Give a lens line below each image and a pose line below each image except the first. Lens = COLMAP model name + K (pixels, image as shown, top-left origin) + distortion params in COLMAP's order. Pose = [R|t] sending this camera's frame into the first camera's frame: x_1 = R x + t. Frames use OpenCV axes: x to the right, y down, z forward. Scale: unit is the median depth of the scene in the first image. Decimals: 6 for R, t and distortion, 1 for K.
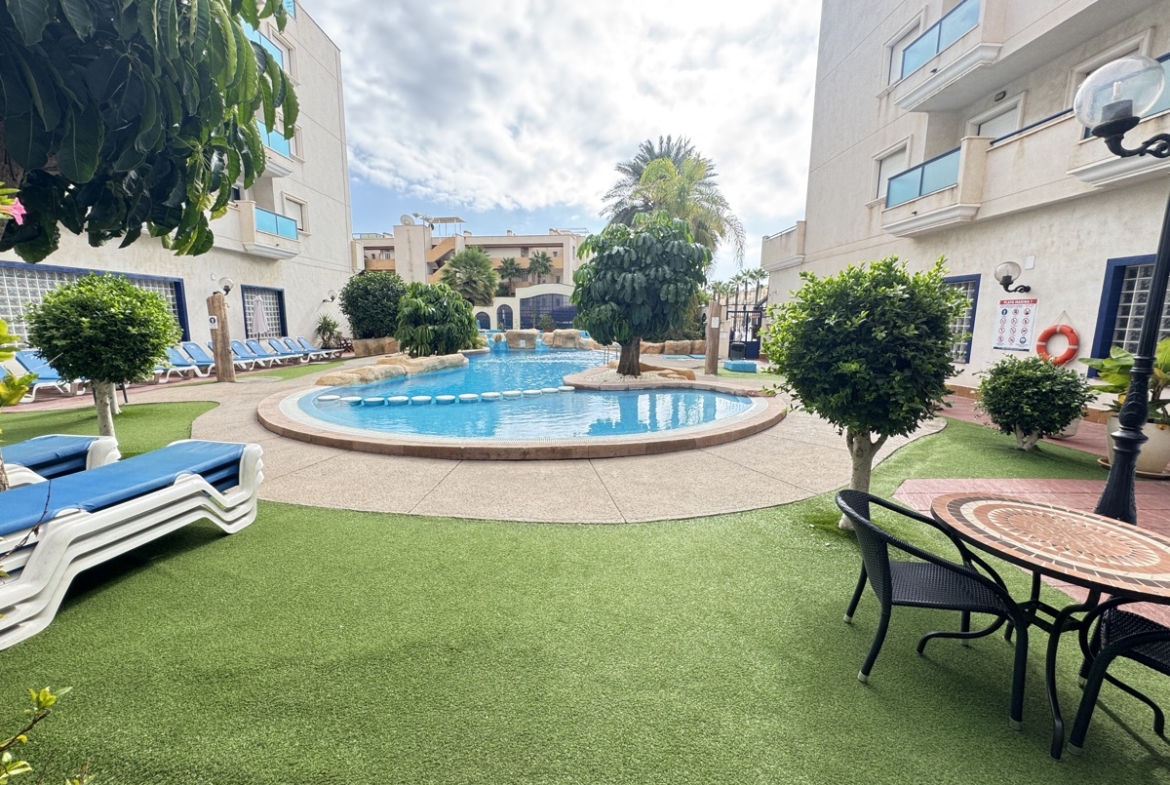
lens RADIAL K [[466.6, 0, 581.0], [0, 466.6, 388.9], [0, 0, 1]] dist [-0.004385, 0.000525]
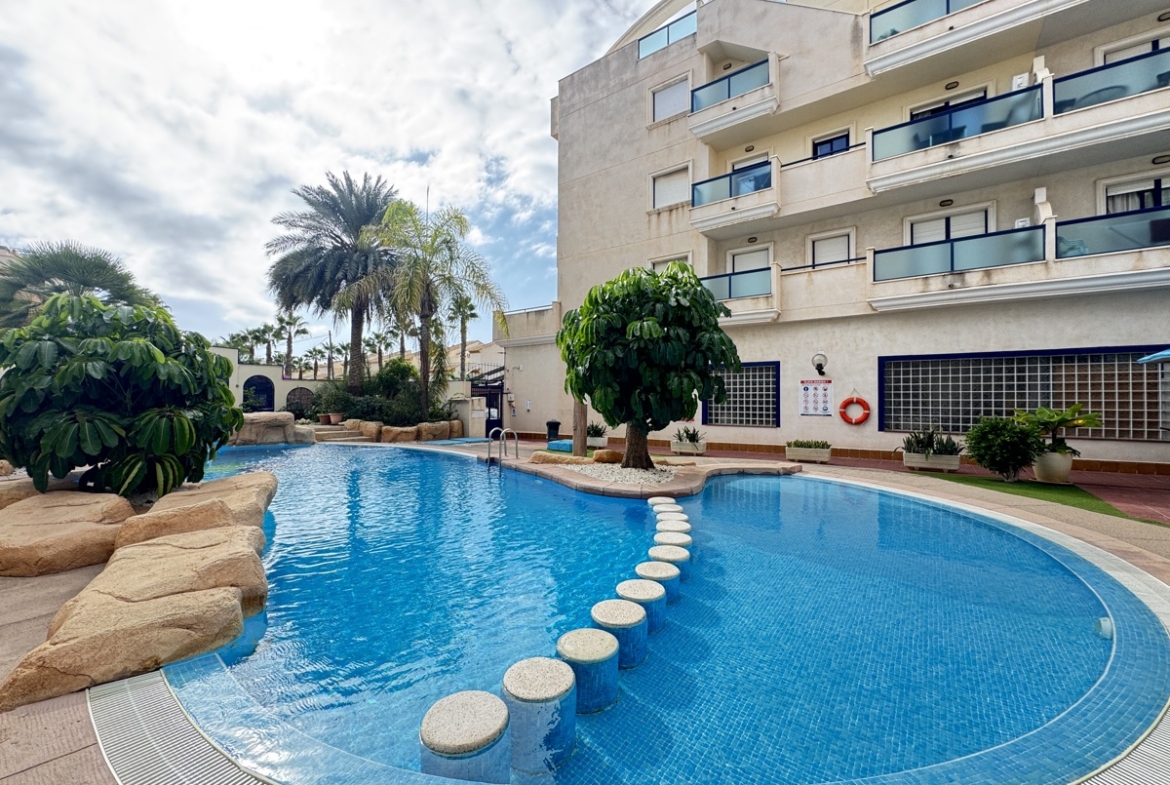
lens RADIAL K [[466.6, 0, 586.0], [0, 466.6, 391.9], [0, 0, 1]] dist [-0.004385, 0.000525]
pose [[0.598896, 0.008083, 0.800786, -0.605383], [0.121265, 0.987503, -0.100660, -0.095818], [-0.791593, 0.157392, 0.590431, 0.699728]]
